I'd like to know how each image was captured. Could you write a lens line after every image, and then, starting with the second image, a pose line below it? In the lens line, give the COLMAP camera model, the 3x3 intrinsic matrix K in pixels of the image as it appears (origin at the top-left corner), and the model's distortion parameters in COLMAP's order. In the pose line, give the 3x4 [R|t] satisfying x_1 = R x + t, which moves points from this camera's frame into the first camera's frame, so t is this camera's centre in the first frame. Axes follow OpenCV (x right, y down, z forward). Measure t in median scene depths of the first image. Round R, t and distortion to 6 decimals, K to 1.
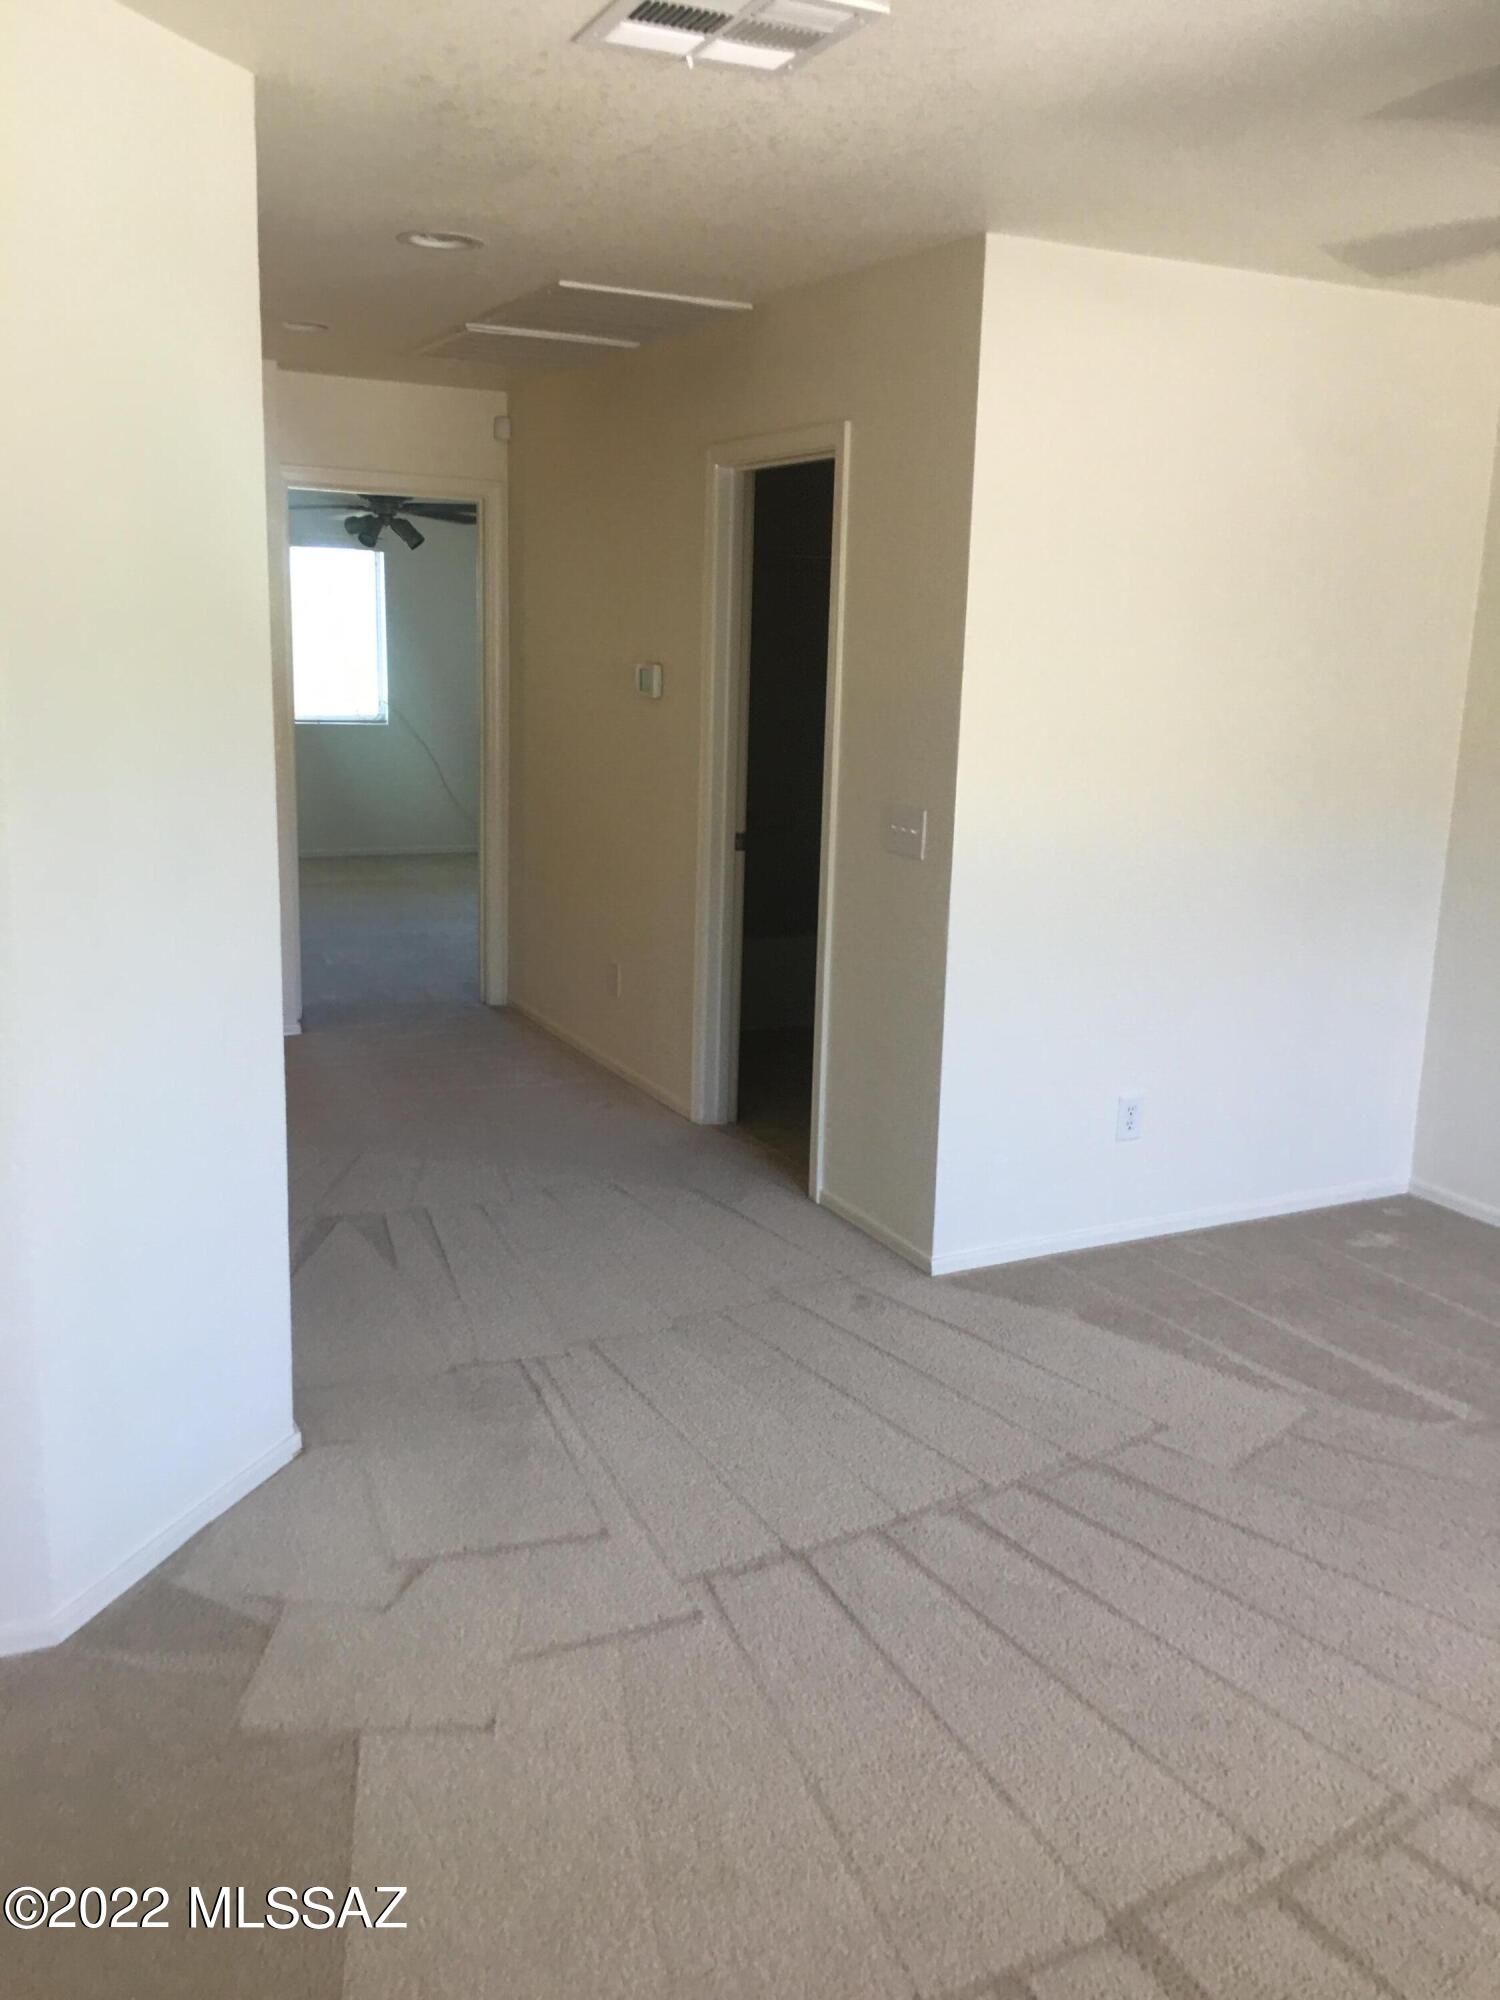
lens RADIAL K [[1686.0, 0, 750.8], [0, 1686.0, 975.8], [0, 0, 1]] dist [0.068545, -0.103392]
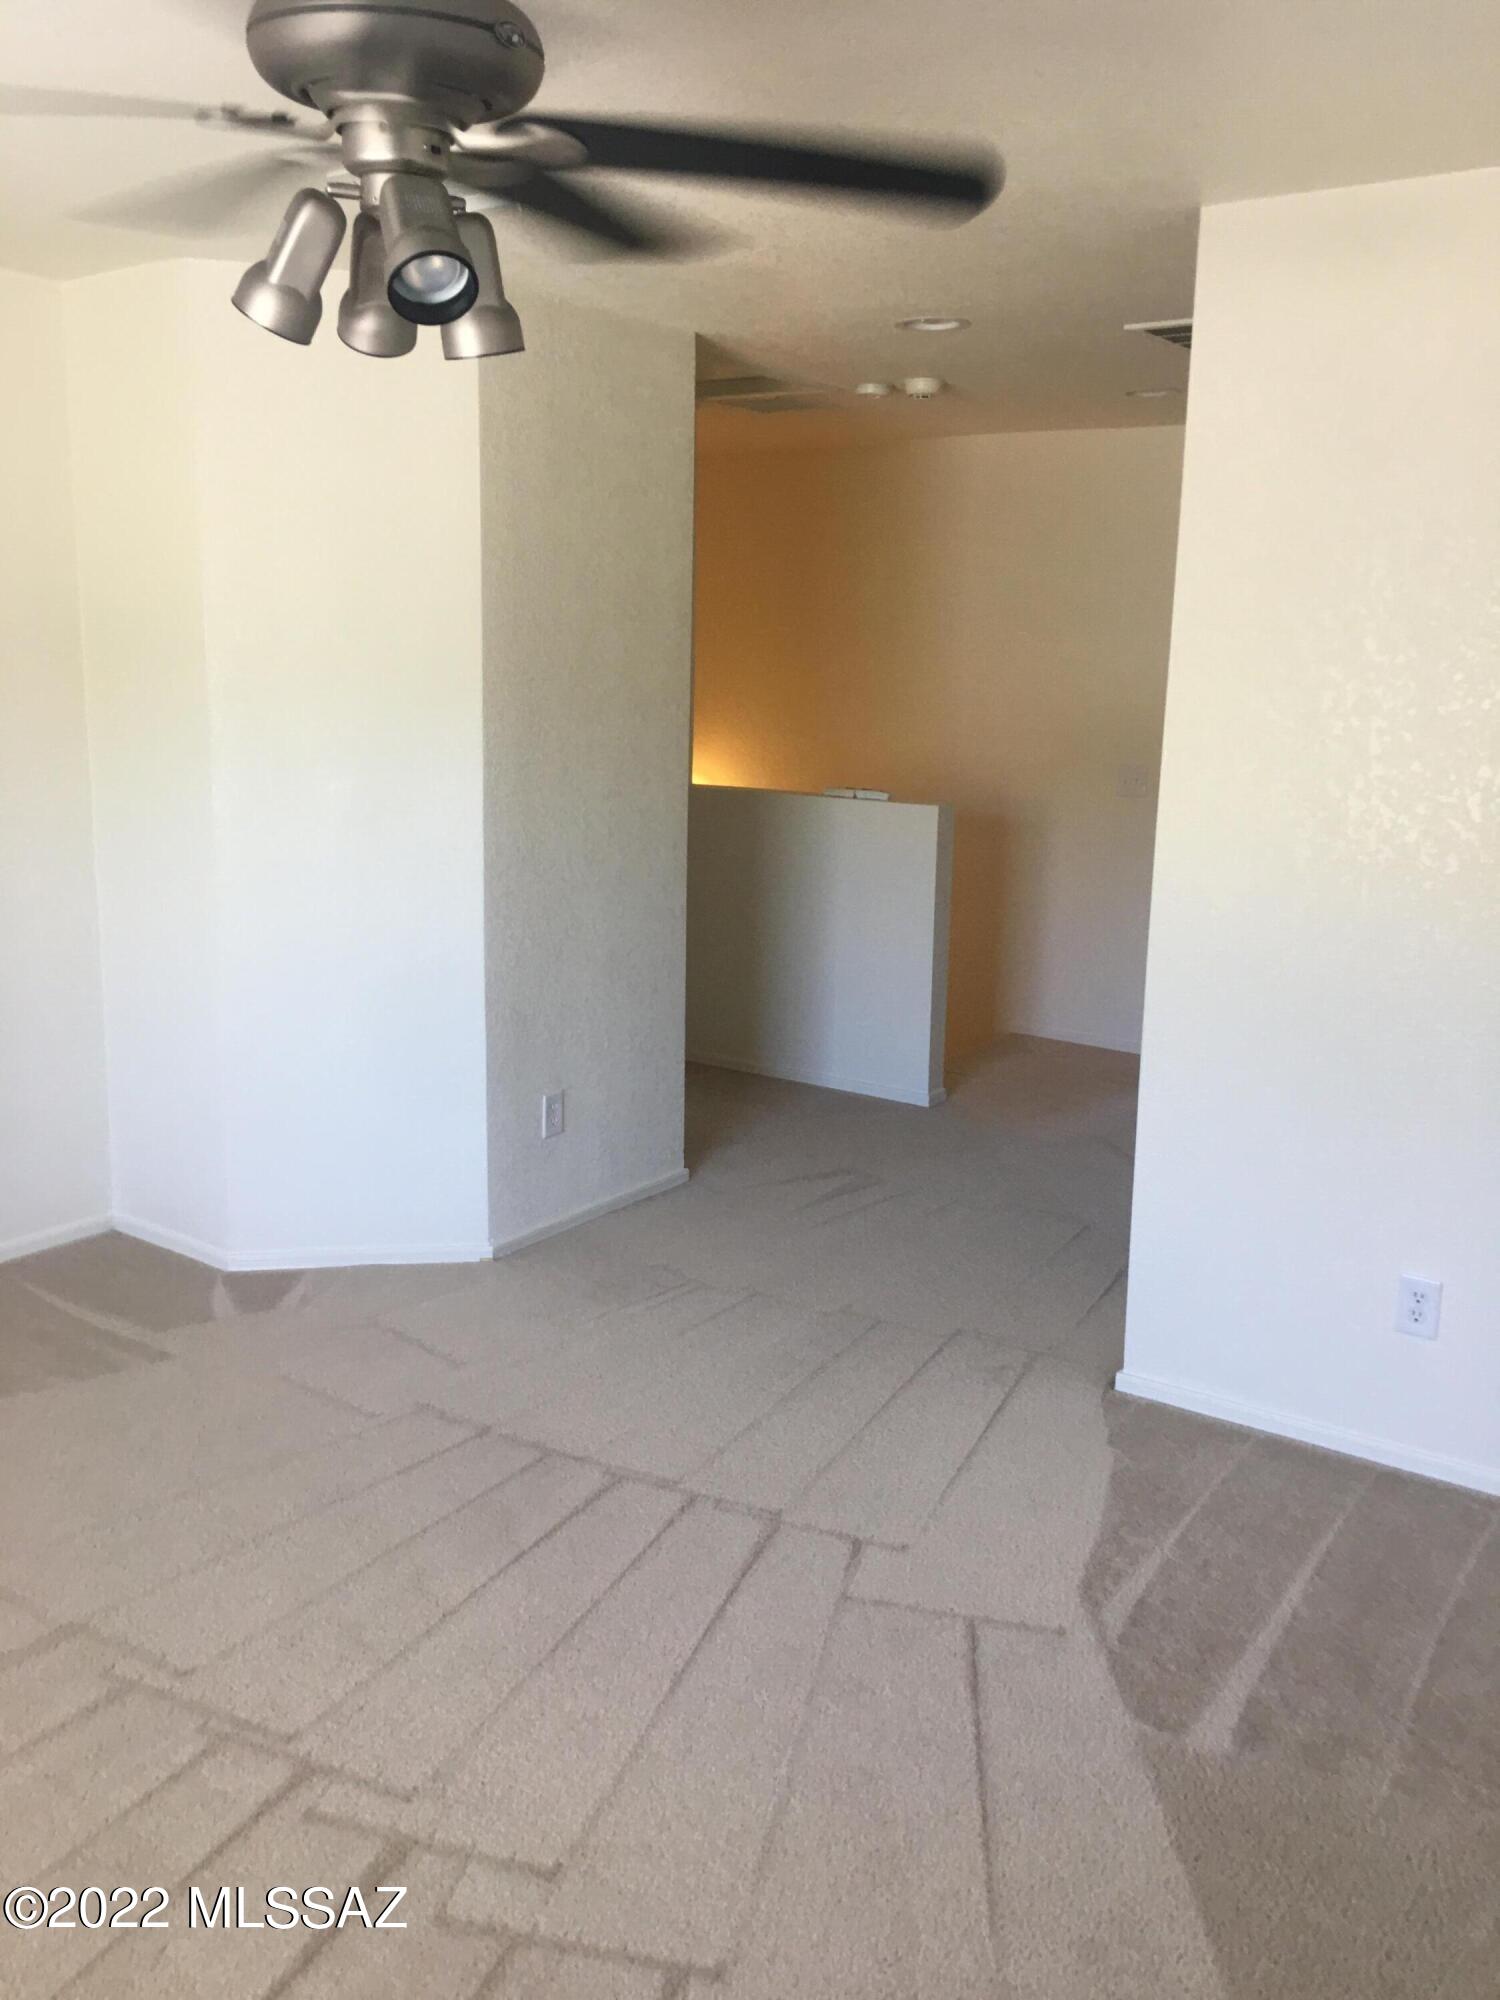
lens RADIAL K [[1700.4, 0, 752.1], [0, 1700.4, 992.8], [0, 0, 1]] dist [0.073206, -0.107523]
pose [[0.463040, 0.155696, -0.872555, 0.888220], [-0.185842, 0.979622, 0.076180, -0.067585], [0.866635, 0.126883, 0.482539, 0.437931]]
